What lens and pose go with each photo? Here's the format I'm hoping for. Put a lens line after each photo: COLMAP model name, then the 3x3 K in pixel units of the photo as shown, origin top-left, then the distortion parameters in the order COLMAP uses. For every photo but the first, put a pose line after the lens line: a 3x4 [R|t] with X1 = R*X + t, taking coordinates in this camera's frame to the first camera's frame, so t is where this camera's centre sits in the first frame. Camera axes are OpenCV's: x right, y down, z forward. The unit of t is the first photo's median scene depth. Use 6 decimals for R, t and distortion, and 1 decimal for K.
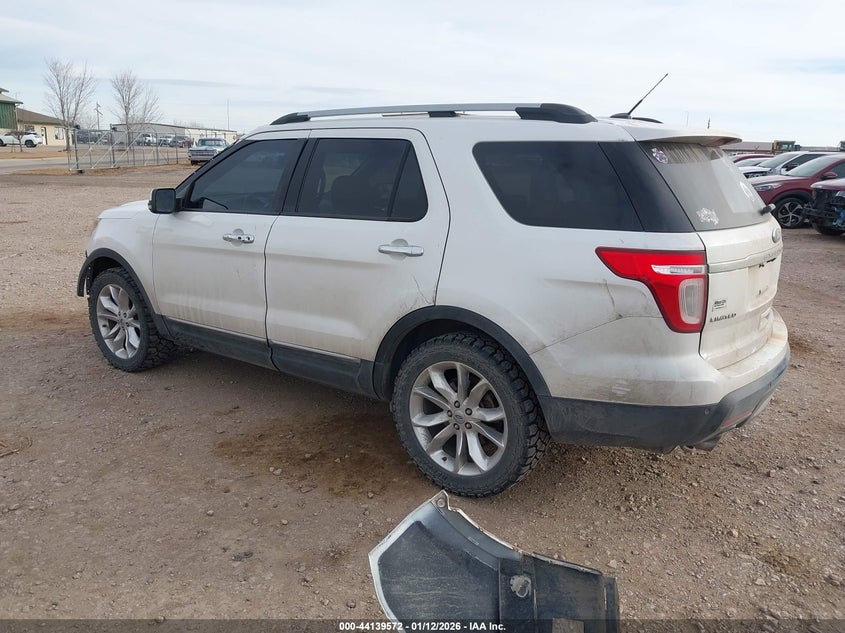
lens RADIAL K [[656.2, 0, 427.8], [0, 656.2, 318.6], [0, 0, 1]] dist [-0.001283, -0.001937]
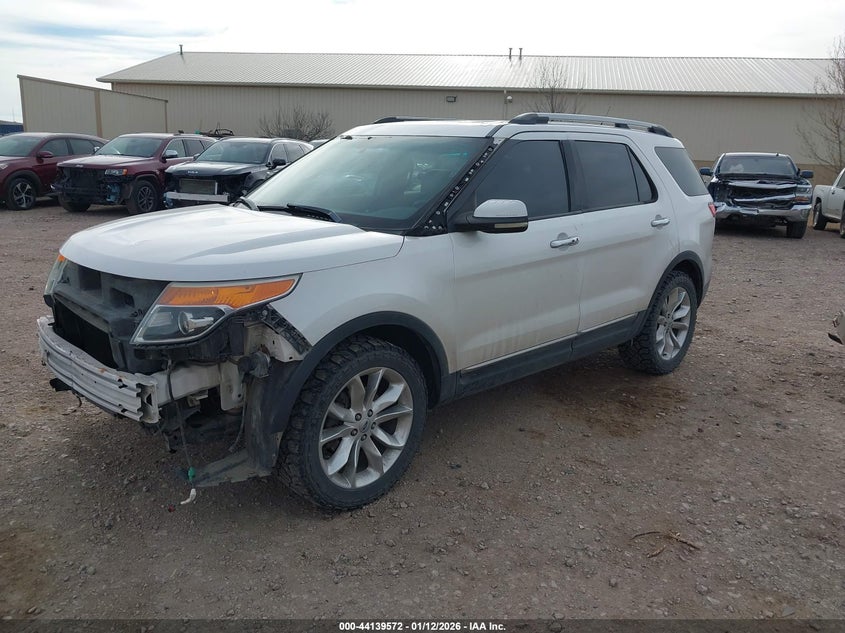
lens RADIAL K [[656.2, 0, 427.8], [0, 656.2, 318.6], [0, 0, 1]] dist [-0.001283, -0.001937]
pose [[0.175782, -0.254511, 0.950960, -1.264169], [0.215945, 0.952442, 0.214991, -0.263992], [-0.960452, 0.167564, 0.222383, 0.983441]]
